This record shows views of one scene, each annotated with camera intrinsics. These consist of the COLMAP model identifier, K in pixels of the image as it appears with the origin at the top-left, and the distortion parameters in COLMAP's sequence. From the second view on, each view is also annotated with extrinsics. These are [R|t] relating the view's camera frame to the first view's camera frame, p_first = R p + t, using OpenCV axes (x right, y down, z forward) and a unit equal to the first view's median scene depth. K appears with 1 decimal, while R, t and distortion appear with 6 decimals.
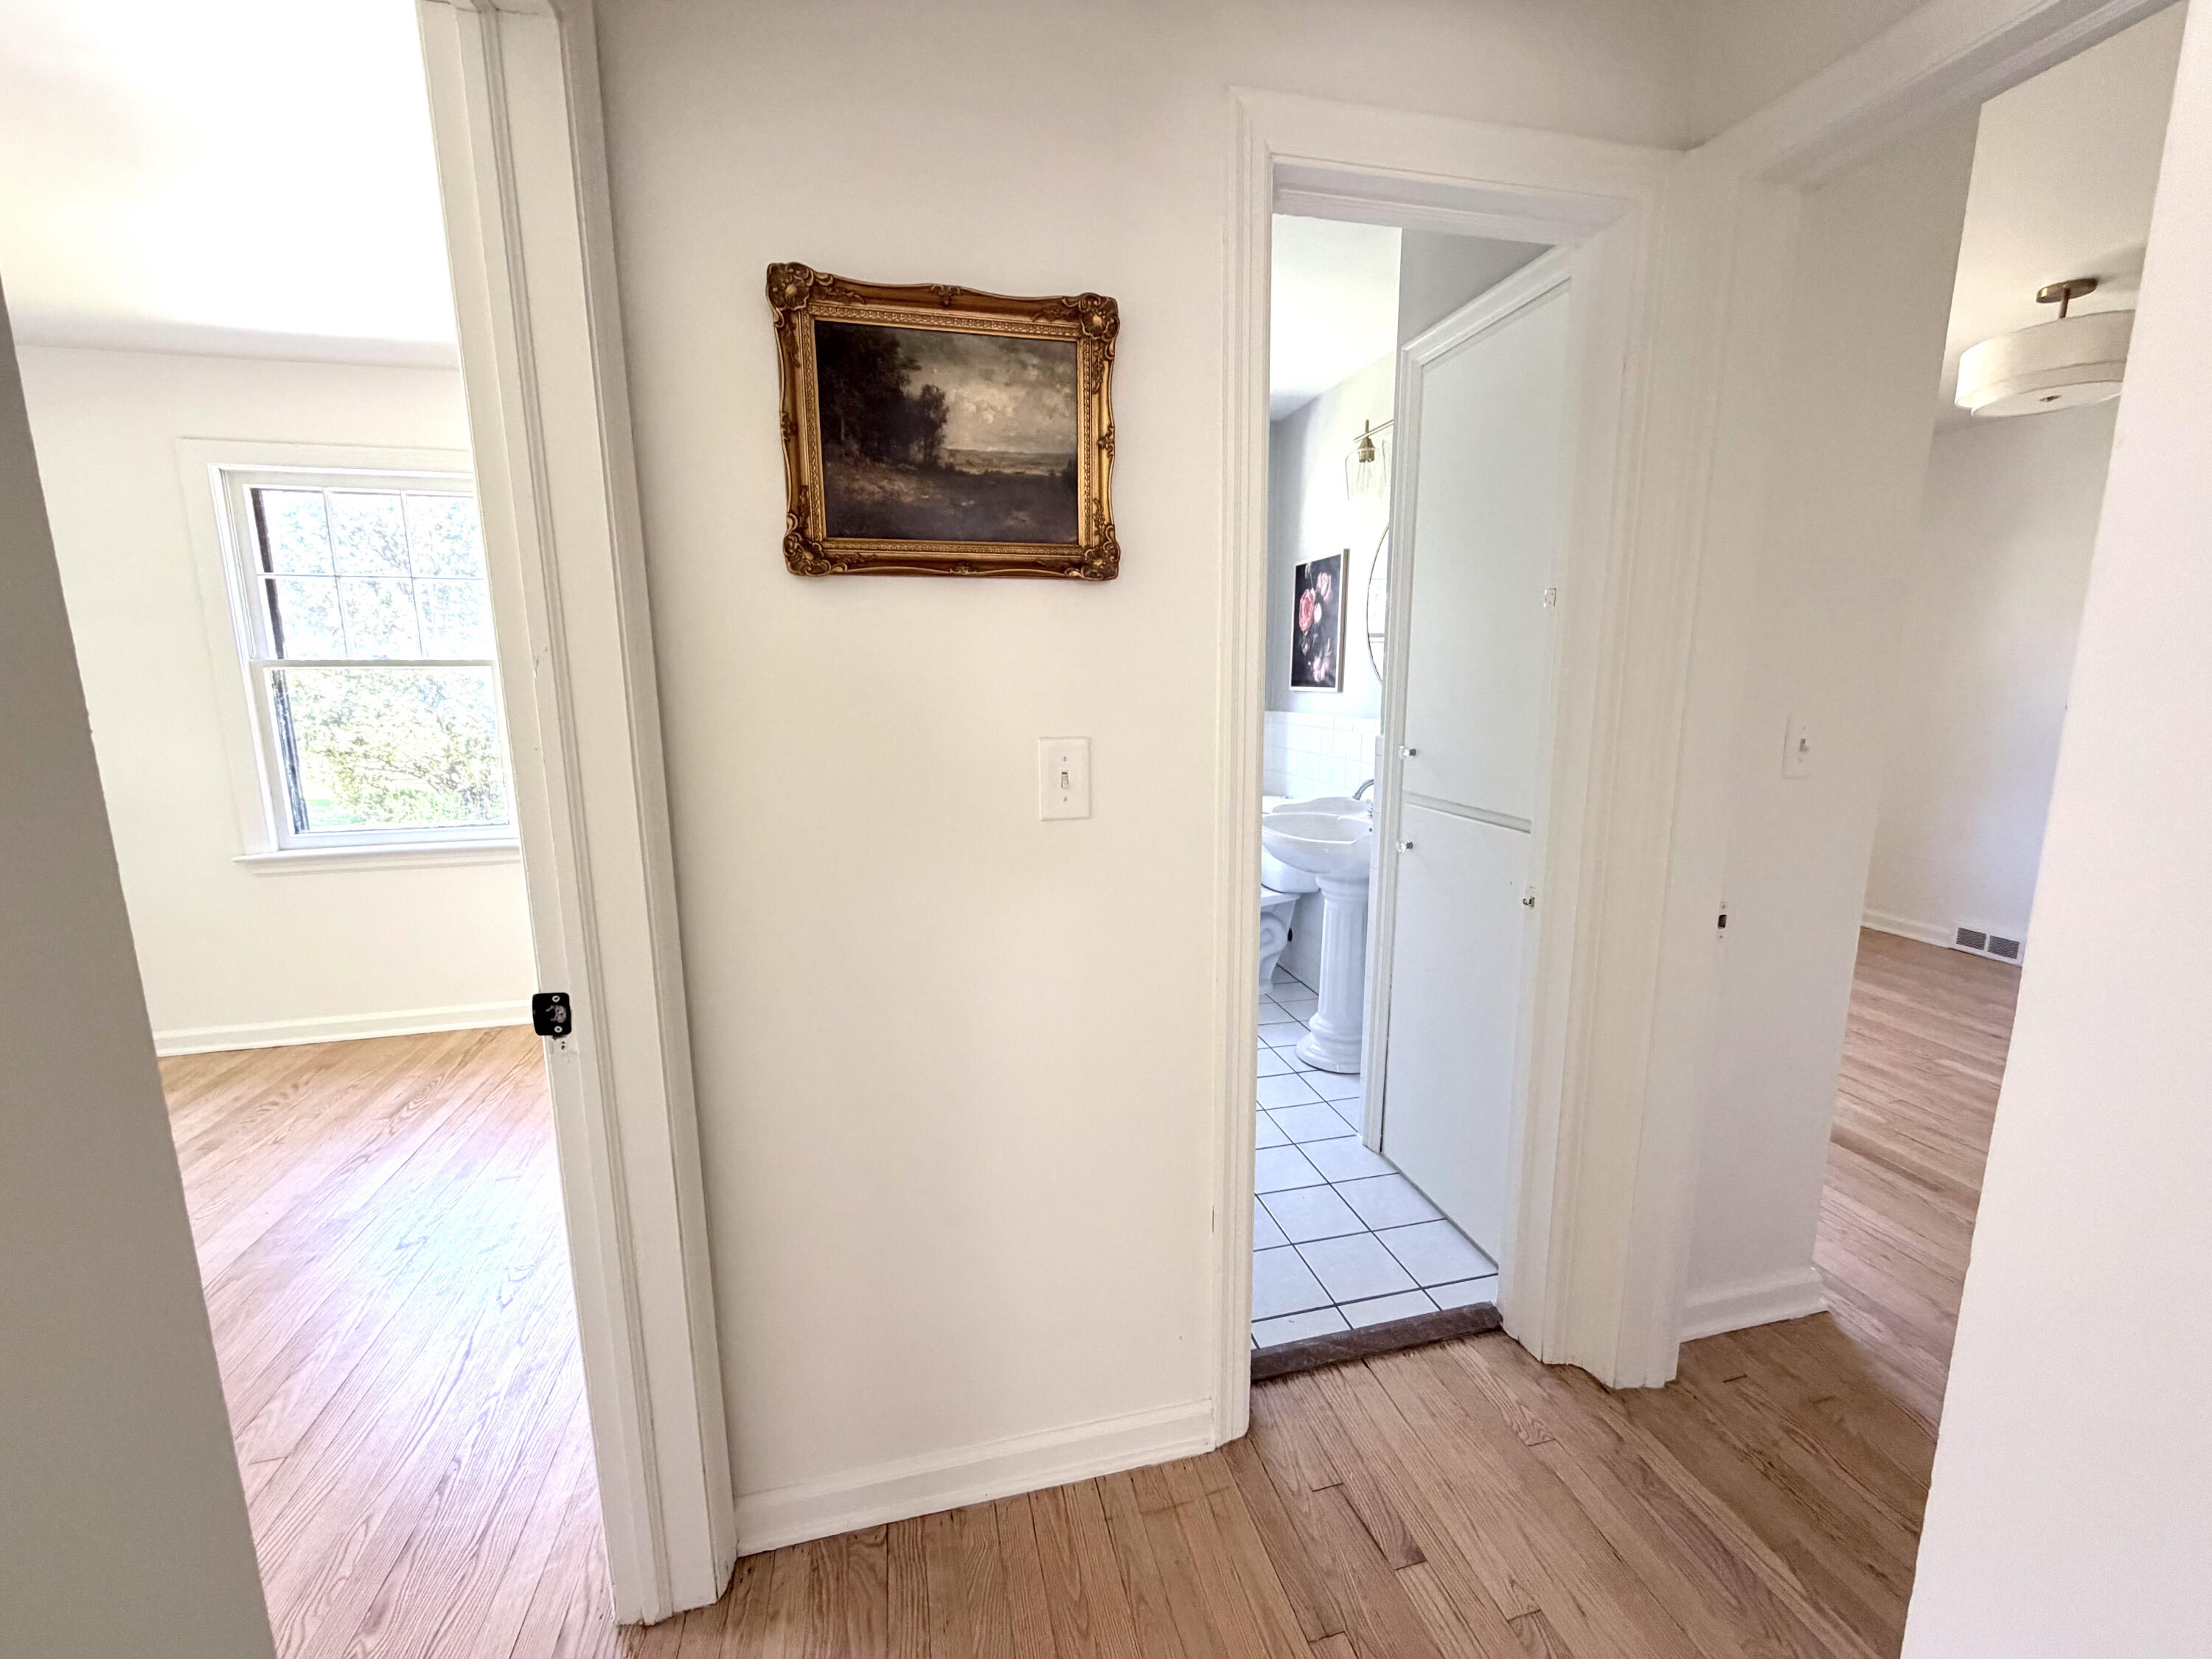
lens RADIAL K [[888.9, 0, 1106.0], [0, 888.9, 829.5], [0, 0, 1]] dist [0.000973, 0.000195]
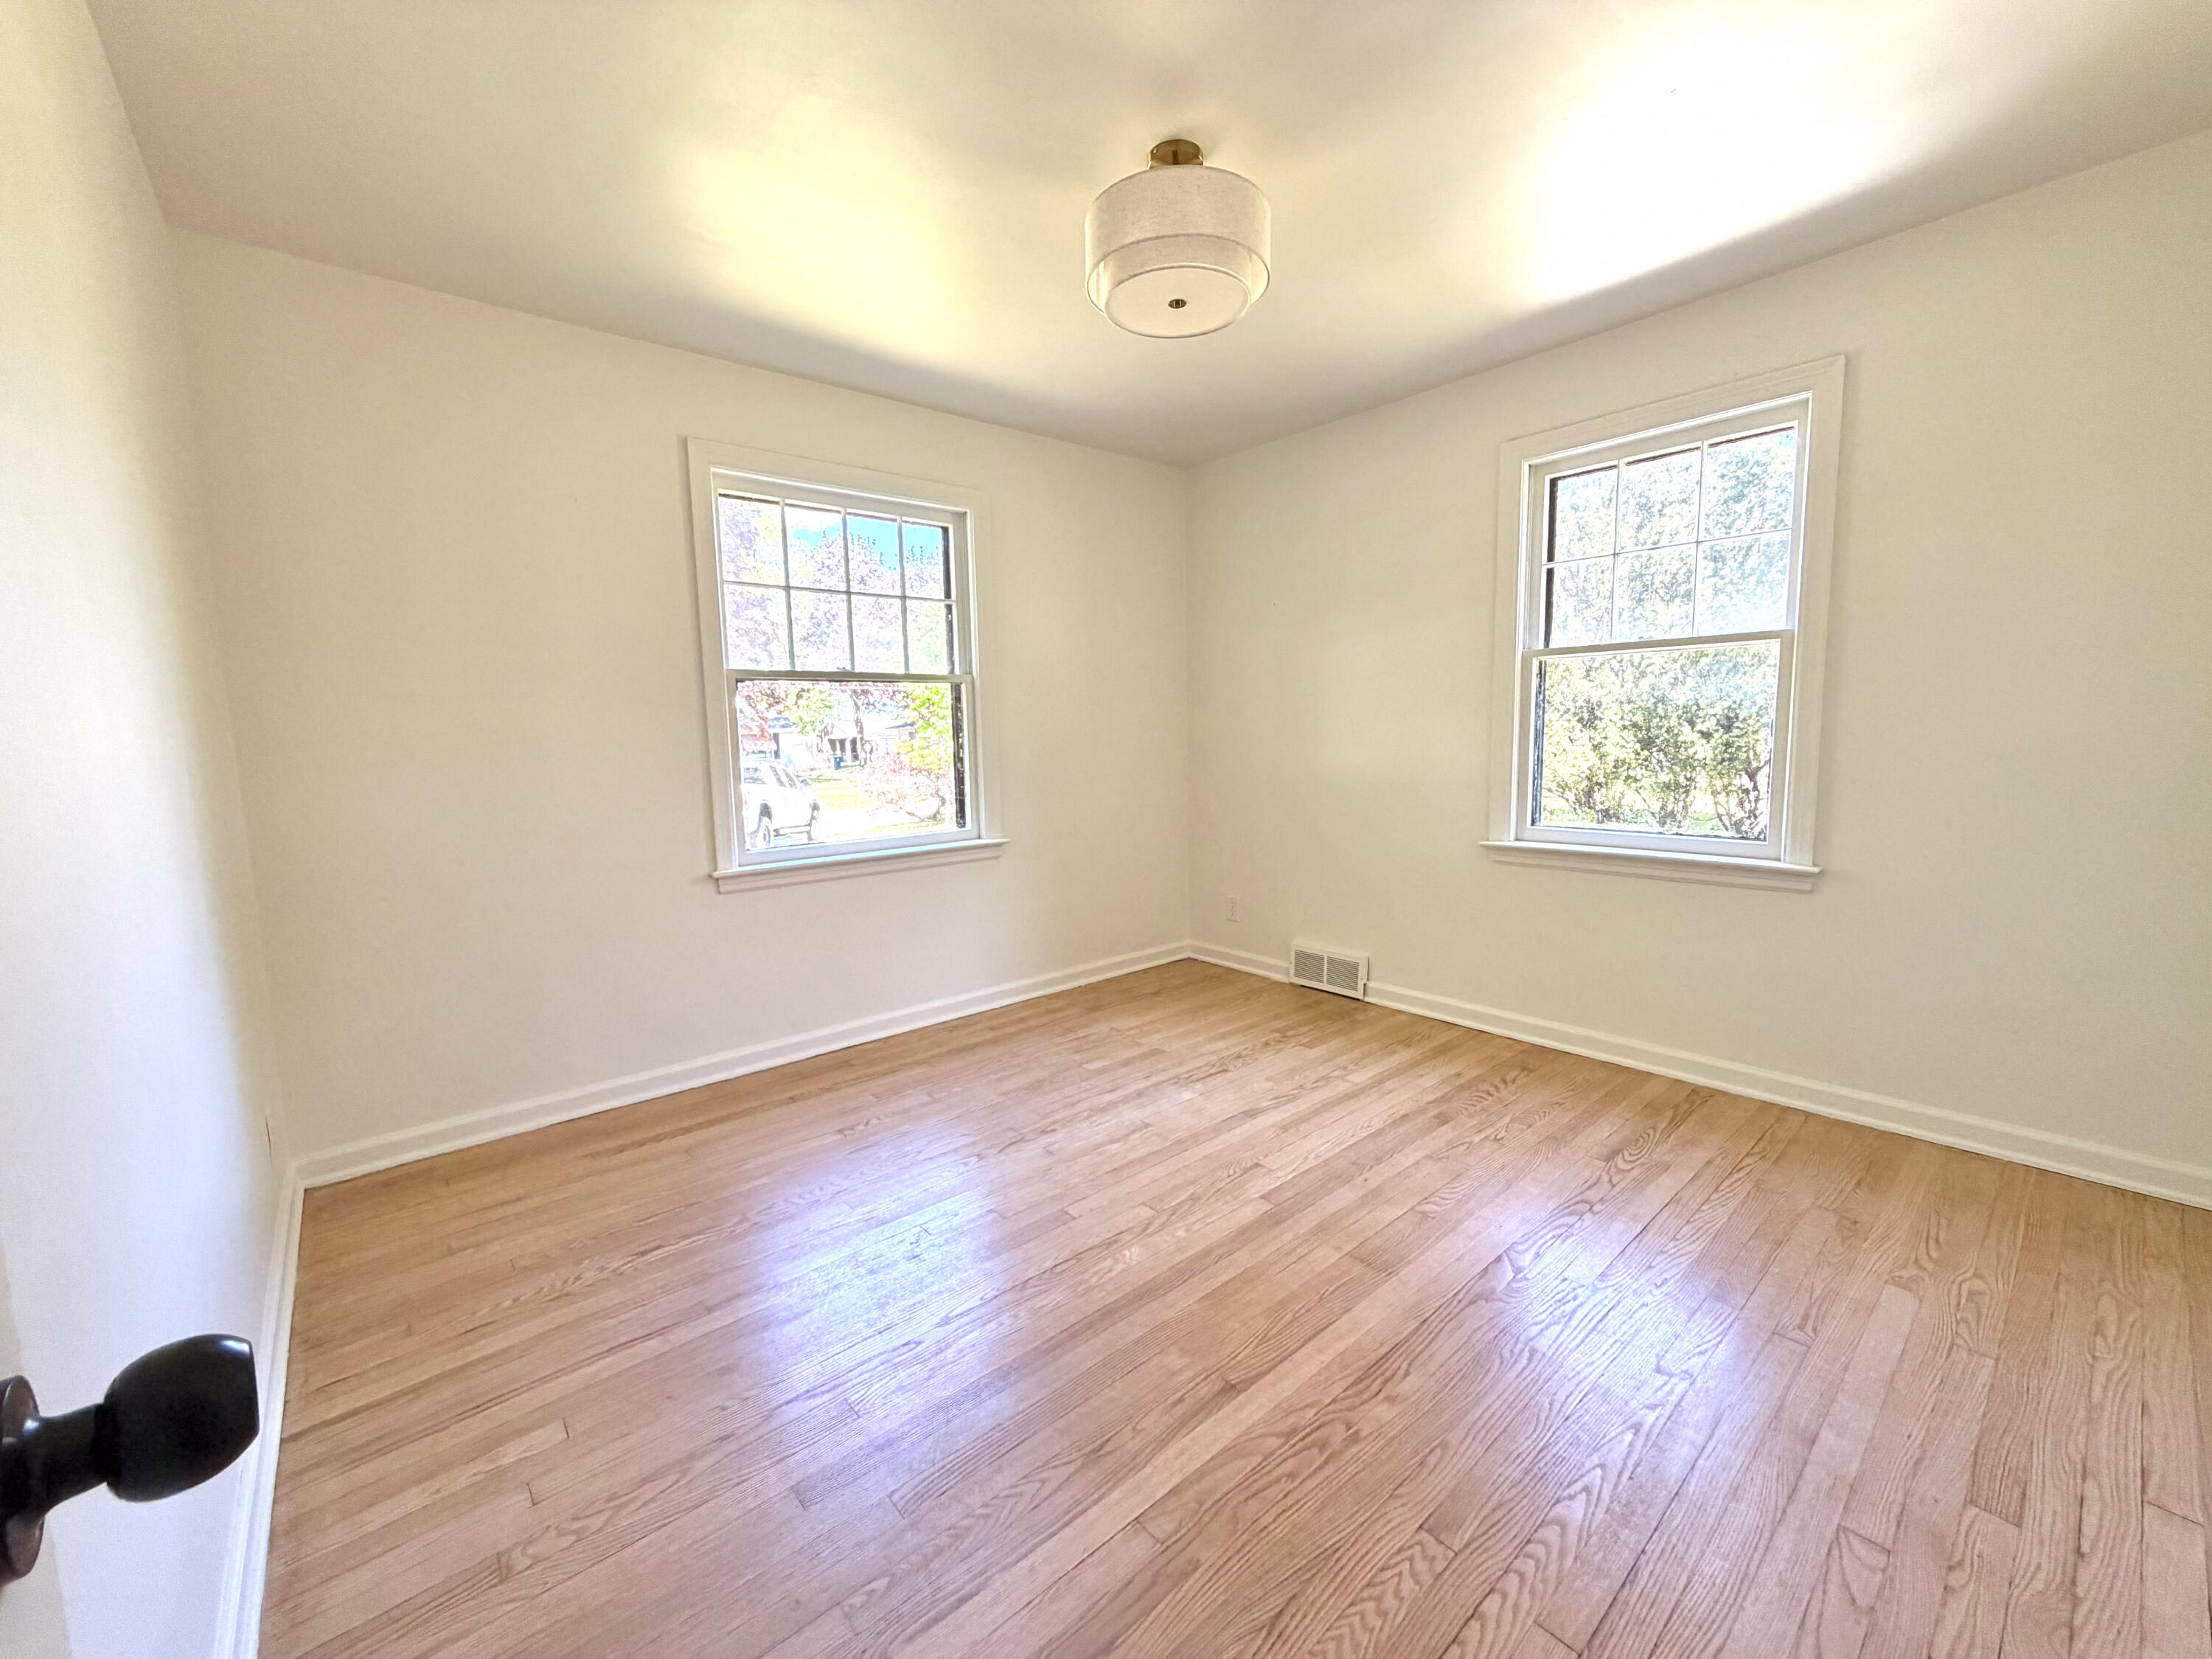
lens RADIAL K [[887.3, 0, 1098.9], [0, 887.3, 822.4], [0, 0, 1]] dist [0.001414, 0.000224]
pose [[0.447392, 0.090138, -0.889784, -0.259536], [-0.131809, 0.990689, 0.034085, 0.032660], [0.884572, 0.102032, 0.455107, 0.132344]]
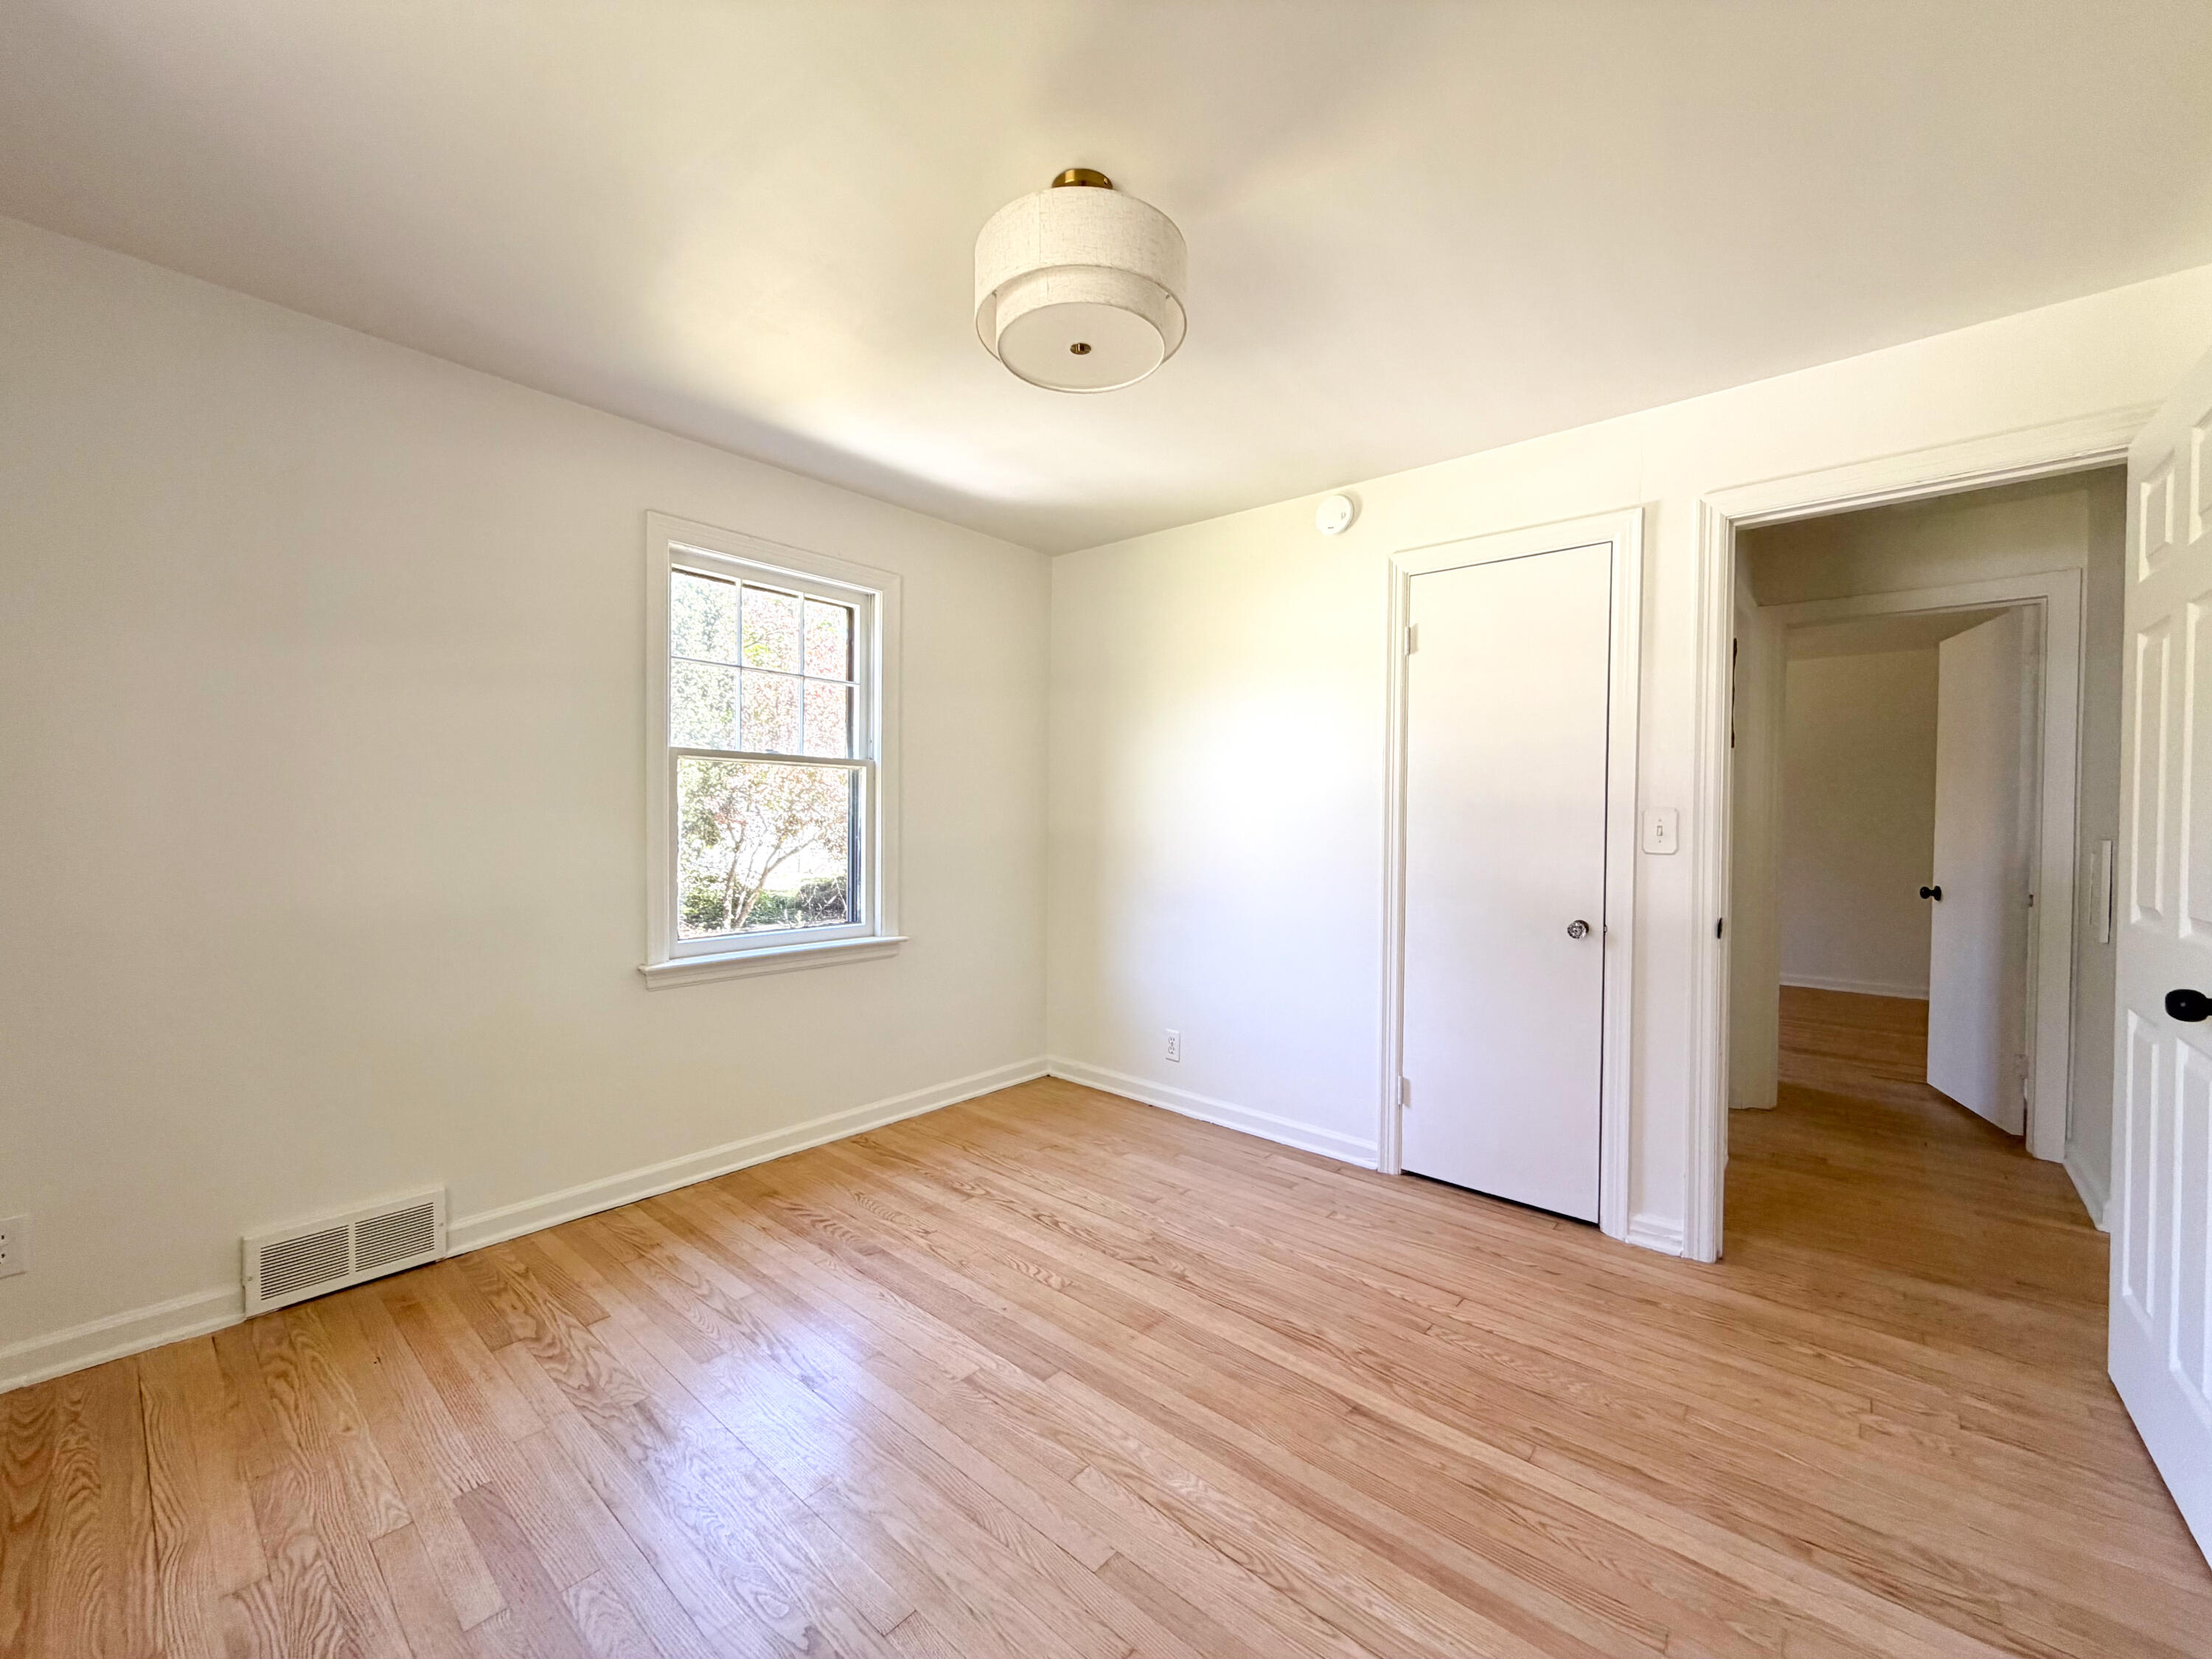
lens RADIAL K [[887.3, 0, 1098.9], [0, 887.3, 822.4], [0, 0, 1]] dist [0.001414, 0.000224]
pose [[0.818979, 0.011657, 0.573705, -1.122593], [0.080817, 0.987485, -0.135433, 0.044309], [-0.568104, 0.157282, 0.807787, 0.027890]]
